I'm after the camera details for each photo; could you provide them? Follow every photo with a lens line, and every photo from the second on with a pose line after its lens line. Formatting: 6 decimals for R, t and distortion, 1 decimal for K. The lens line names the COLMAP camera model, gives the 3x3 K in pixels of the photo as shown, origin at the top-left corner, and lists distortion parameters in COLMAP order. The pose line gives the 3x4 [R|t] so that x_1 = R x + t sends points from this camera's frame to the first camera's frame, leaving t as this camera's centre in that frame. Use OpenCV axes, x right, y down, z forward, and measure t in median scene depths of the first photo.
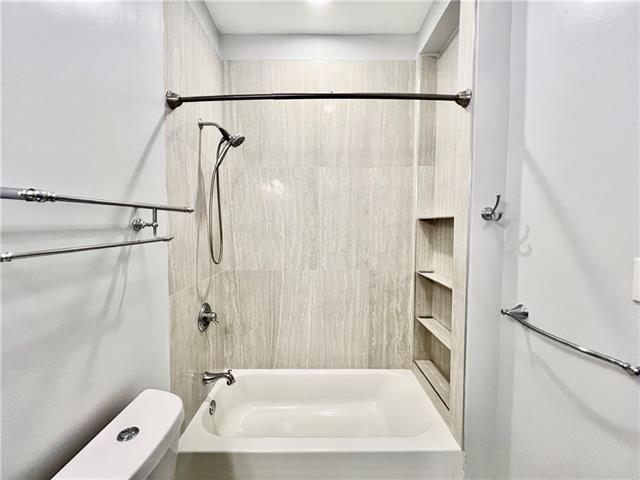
lens RADIAL K [[258.5, 0, 319.2], [0, 258.5, 237.5], [0, 0, 1]] dist [-0.000205, -0.000037]
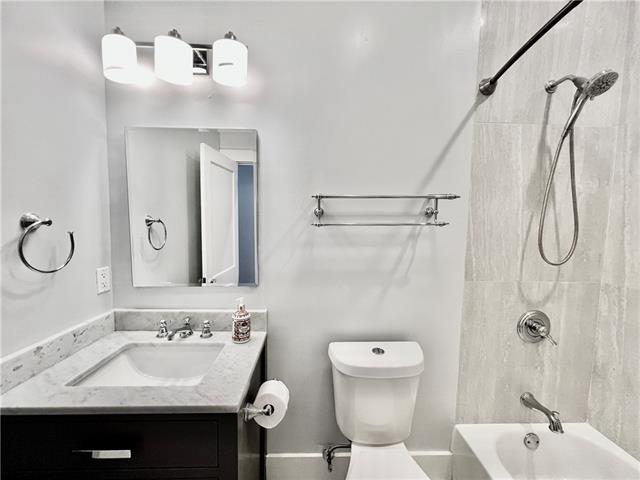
lens RADIAL K [[258.5, 0, 320.2], [0, 258.5, 240.1], [0, 0, 1]] dist [-0.000205, -0.000037]
pose [[0.018568, 0.069041, -0.997441, 0.442560], [-0.061576, 0.995798, 0.067781, 0.026687], [0.997930, 0.060159, 0.022741, 0.378144]]
